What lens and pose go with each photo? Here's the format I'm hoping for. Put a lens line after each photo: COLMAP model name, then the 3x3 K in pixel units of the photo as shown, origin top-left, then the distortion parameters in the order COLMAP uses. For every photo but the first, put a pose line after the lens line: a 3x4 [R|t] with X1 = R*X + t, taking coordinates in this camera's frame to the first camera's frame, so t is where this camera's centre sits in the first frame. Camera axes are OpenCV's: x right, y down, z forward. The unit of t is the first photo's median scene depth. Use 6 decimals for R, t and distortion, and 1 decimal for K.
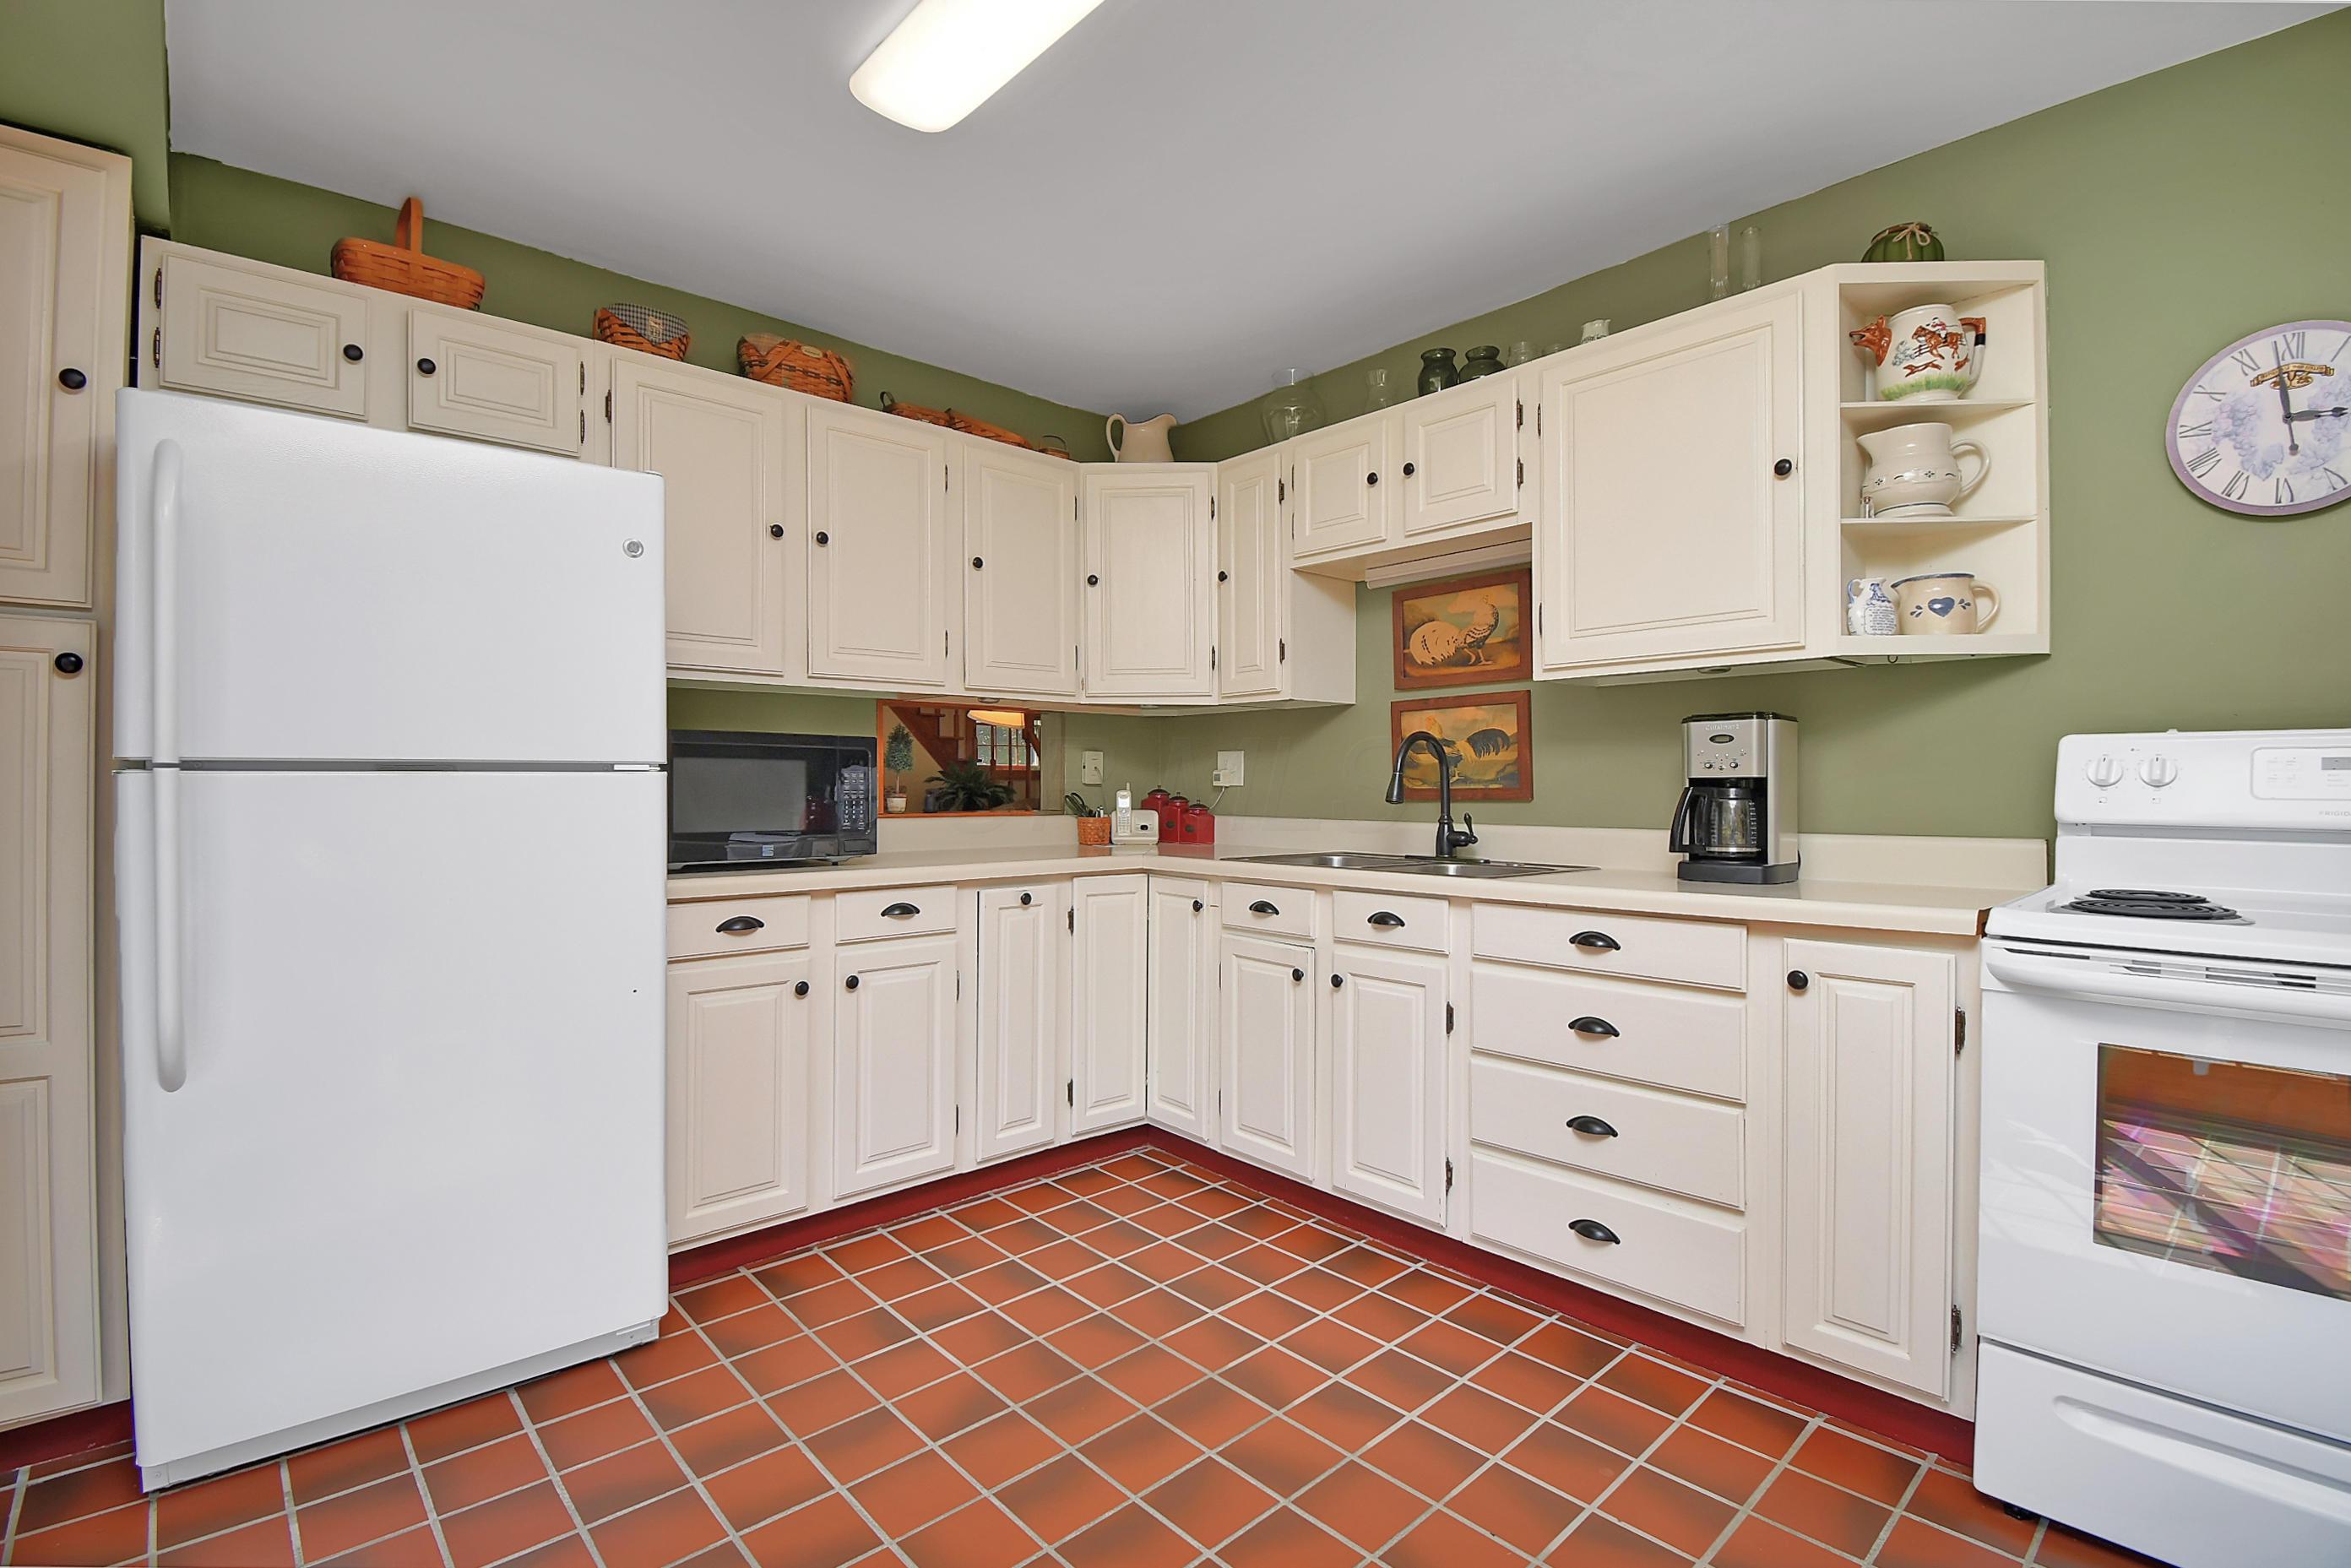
lens RADIAL K [[1050.8, 0, 1186.0], [0, 1050.8, 799.5], [0, 0, 1]] dist [0.018201, -0.026380]
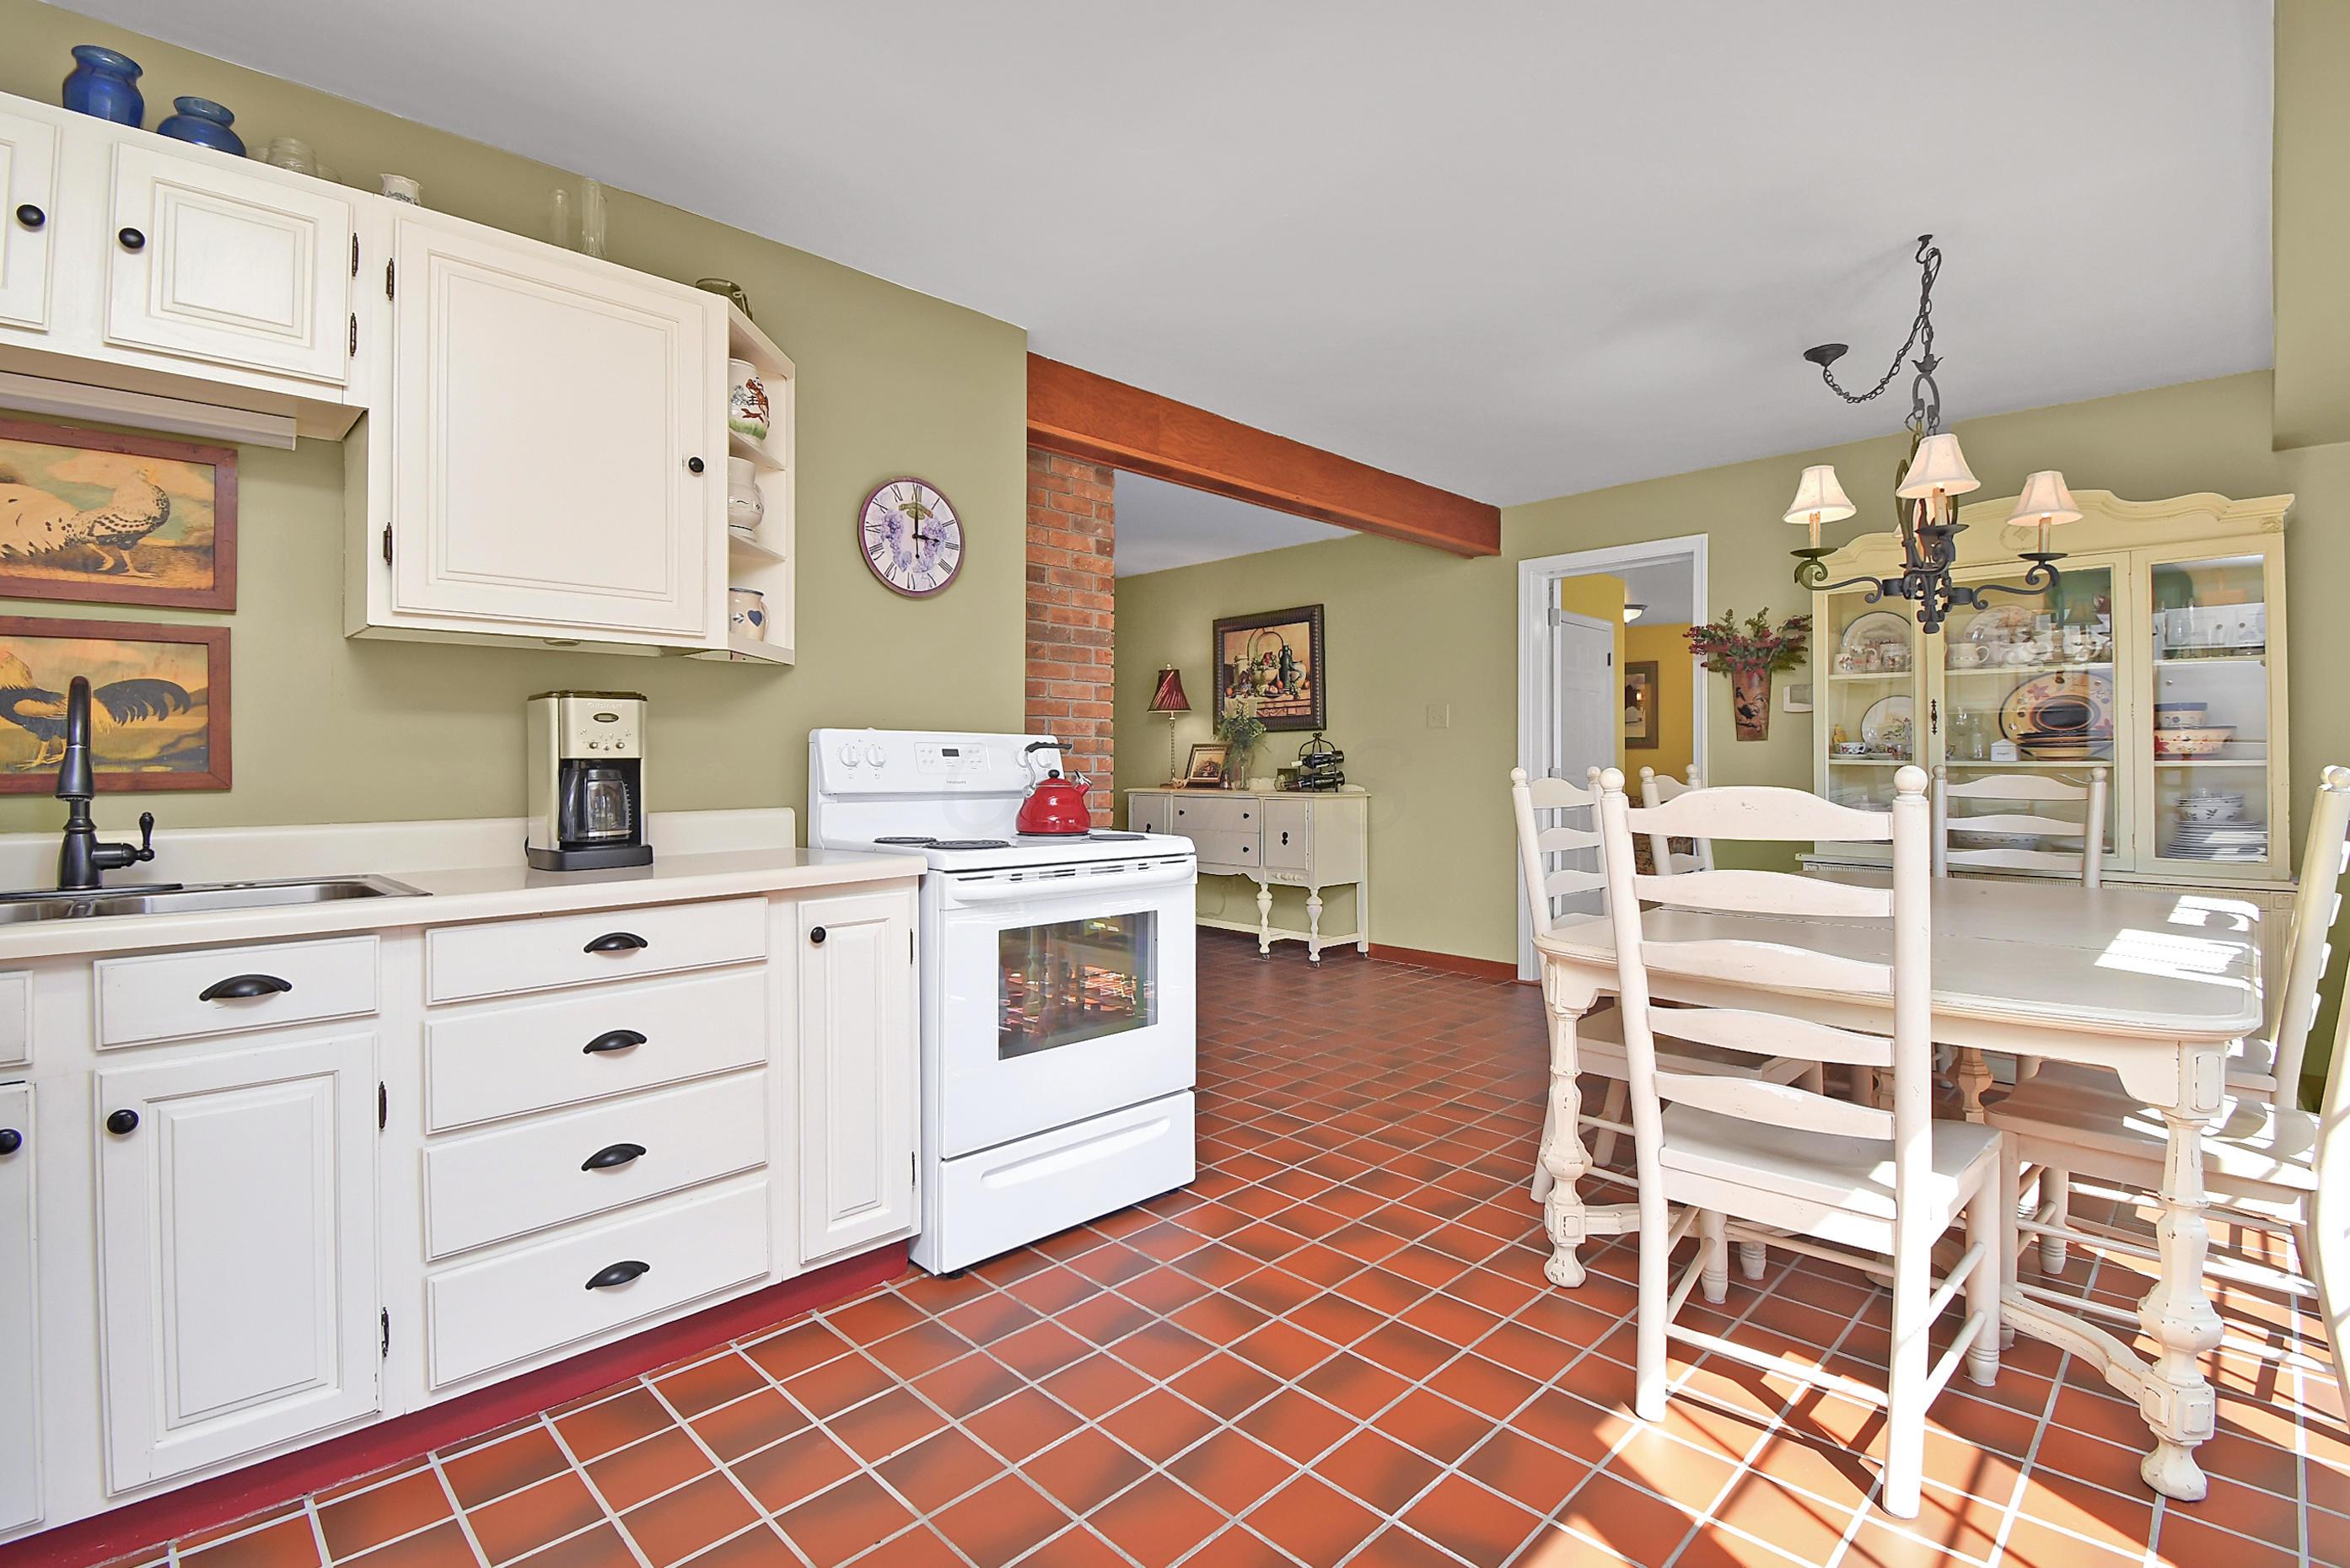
lens RADIAL K [[1073.4, 0, 1174.7], [0, 1073.4, 762.9], [0, 0, 1]] dist [0.019440, -0.021669]
pose [[-0.029379, 0.002889, 0.999564, -0.457077], [0.017245, 0.999848, -0.002383, -0.005028], [-0.999420, 0.017167, -0.029425, 0.484057]]
